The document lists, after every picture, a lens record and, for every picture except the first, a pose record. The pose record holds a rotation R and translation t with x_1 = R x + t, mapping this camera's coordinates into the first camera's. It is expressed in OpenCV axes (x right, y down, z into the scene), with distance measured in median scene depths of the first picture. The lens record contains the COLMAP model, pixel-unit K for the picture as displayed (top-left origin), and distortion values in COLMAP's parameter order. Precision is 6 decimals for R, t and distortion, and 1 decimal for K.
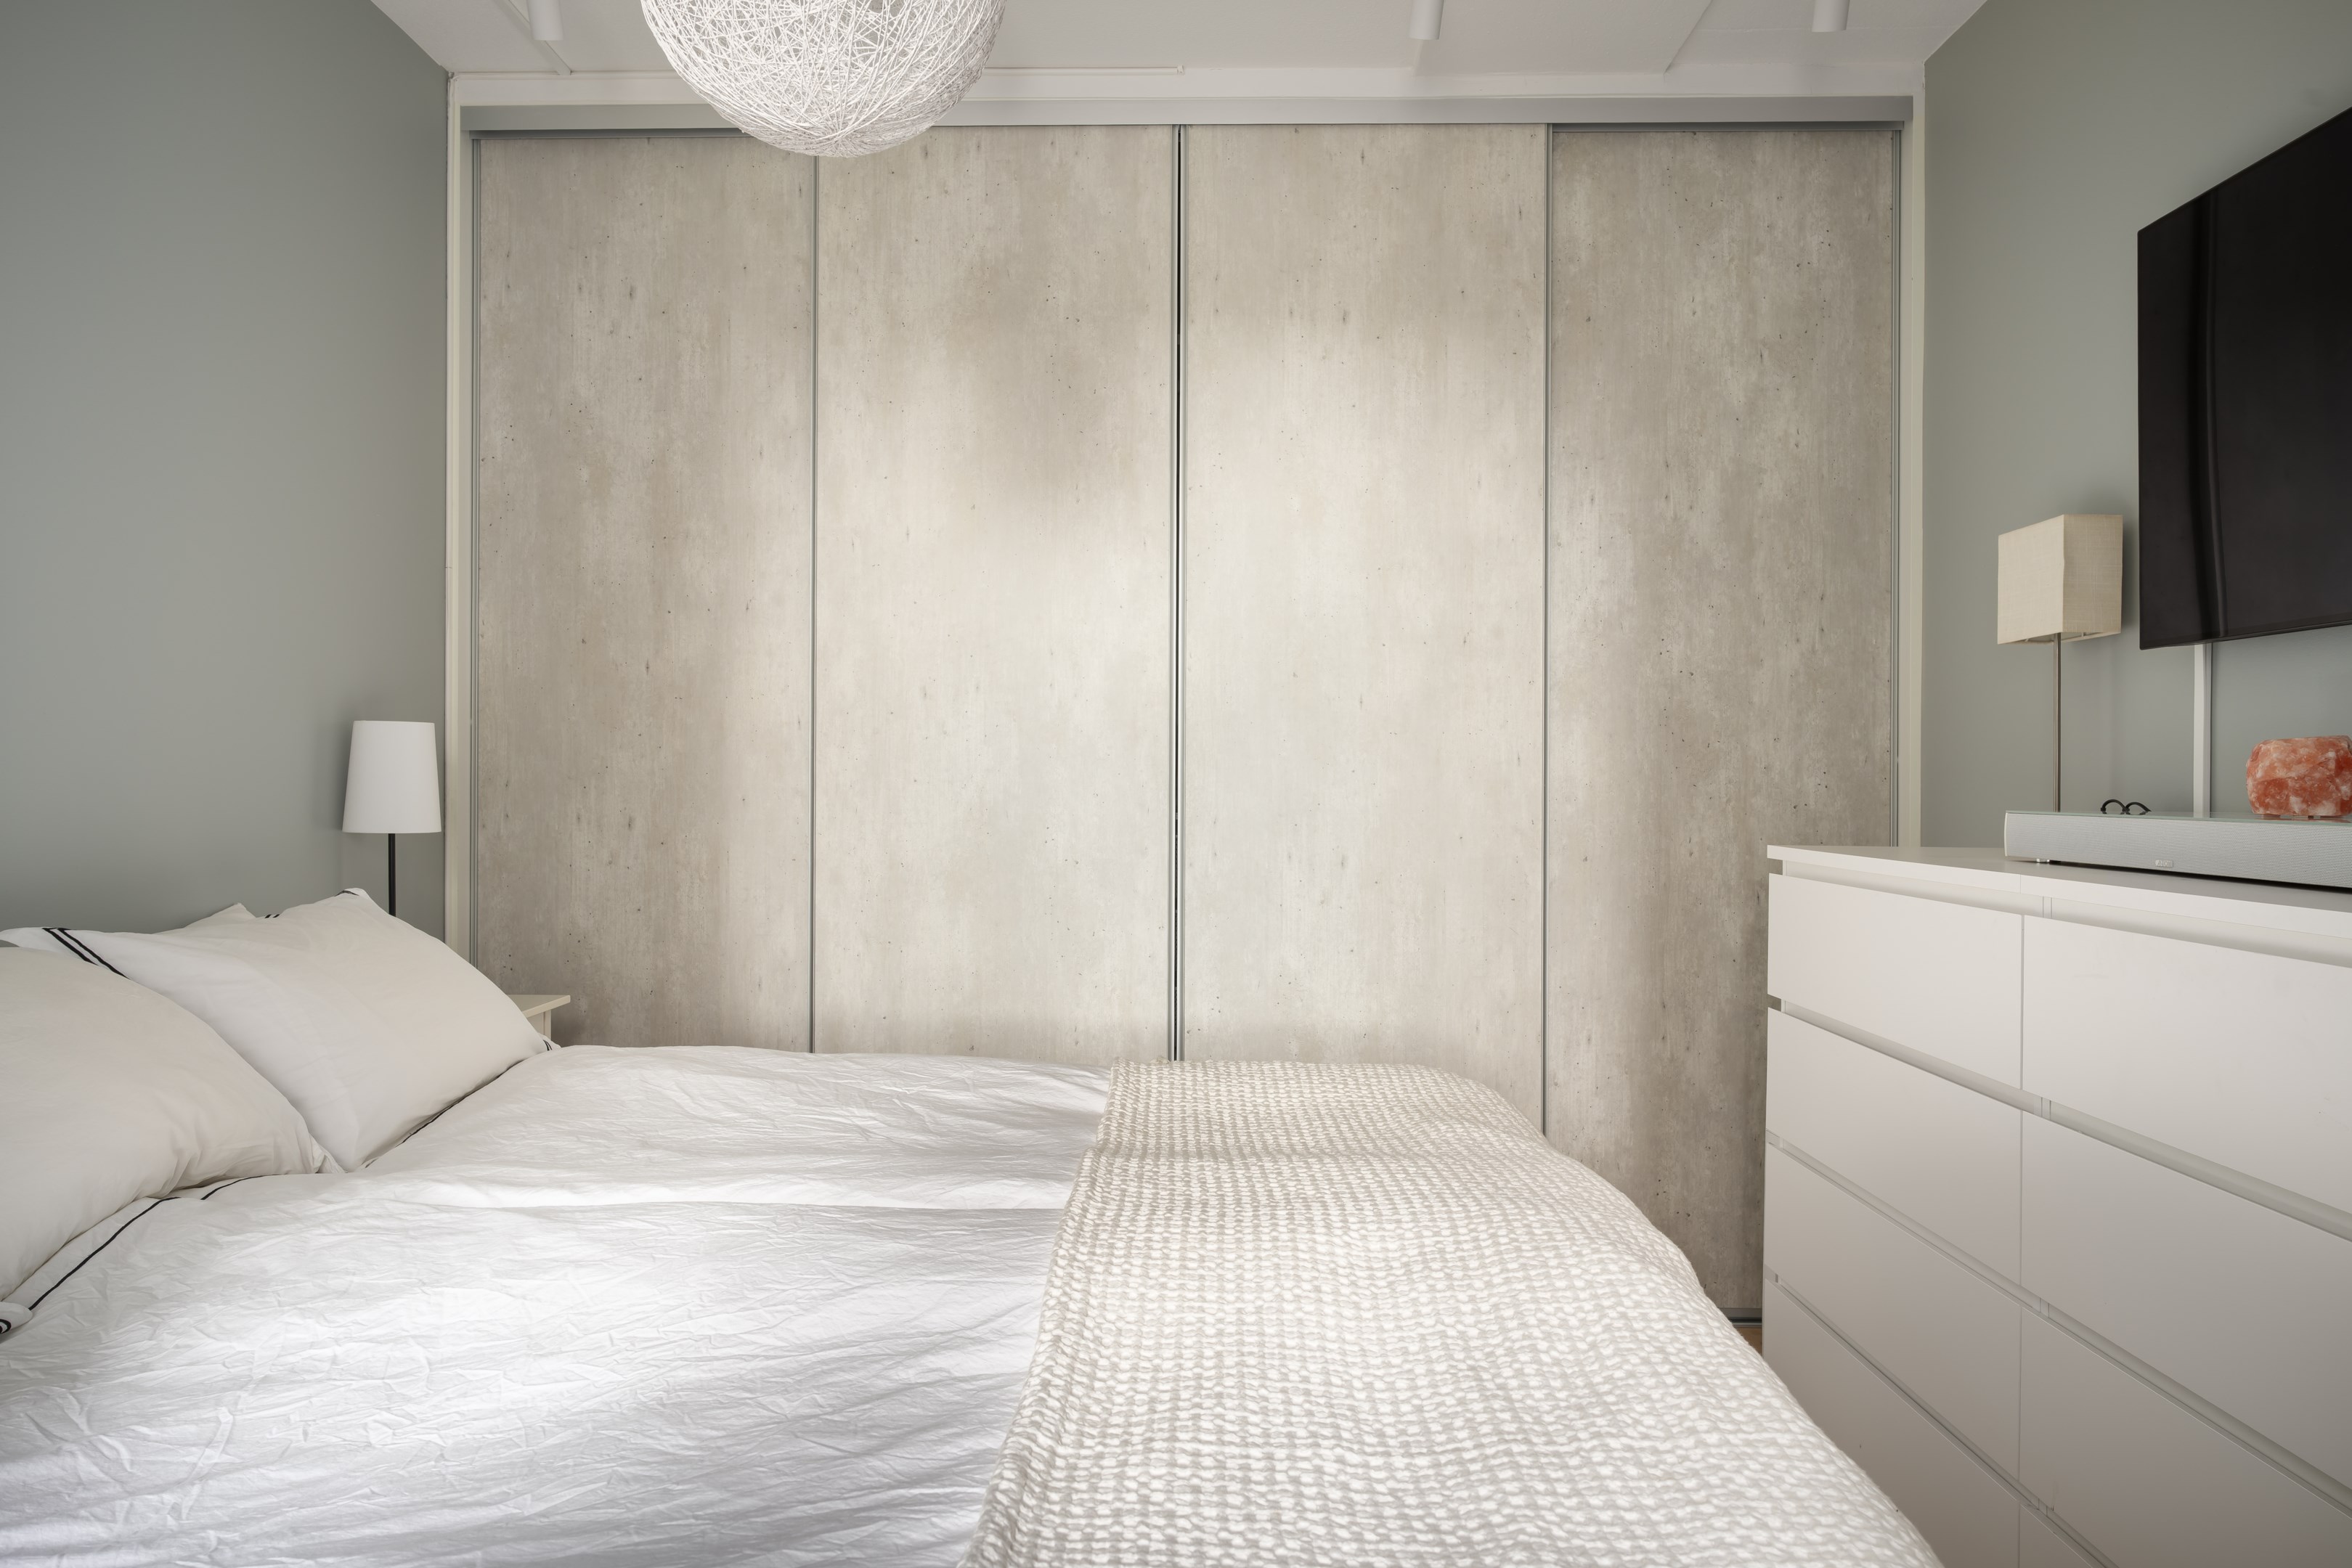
lens RADIAL K [[1528.1, 0, 1176.1], [0, 1528.1, 781.1], [0, 0, 1]] dist [-0.001769, 0.000259]
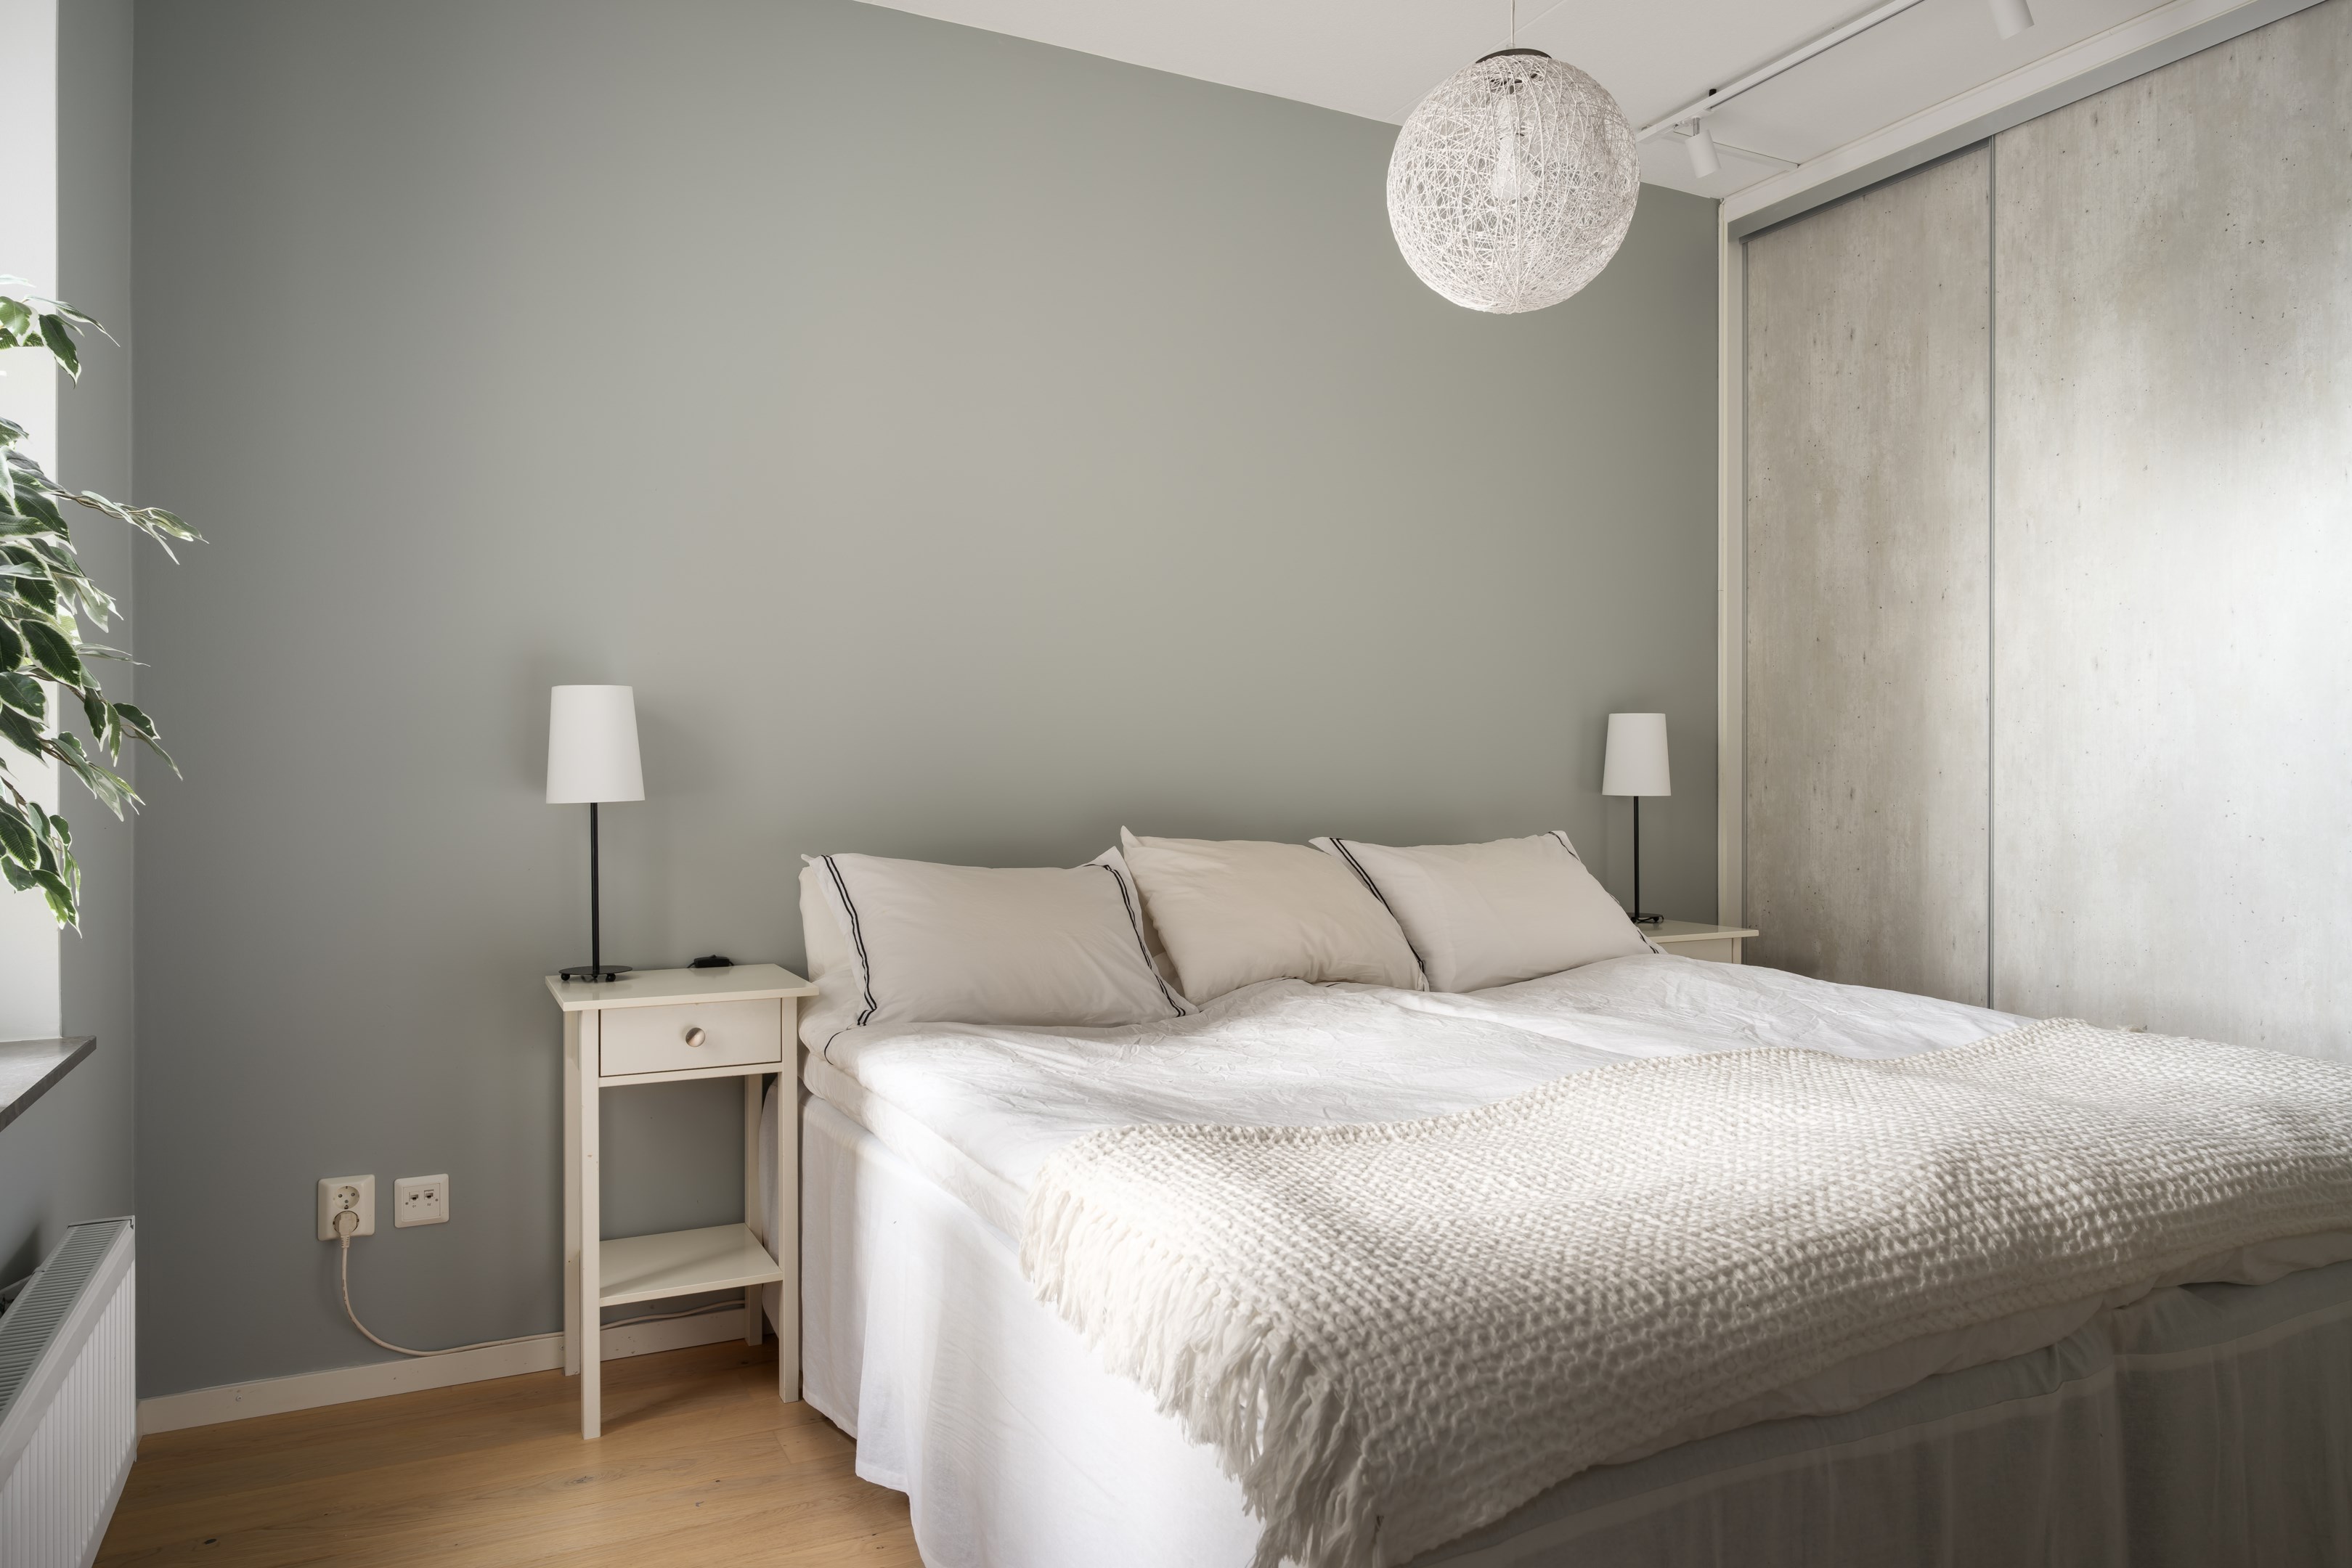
lens RADIAL K [[1528.1, 0, 1176.1], [0, 1528.1, 781.1], [0, 0, 1]] dist [-0.001769, 0.000259]
pose [[0.474751, -0.001018, -0.880119, 0.419464], [0.002687, 0.999996, 0.000293, 0.016428], [0.880116, -0.002504, 0.474752, 0.001375]]
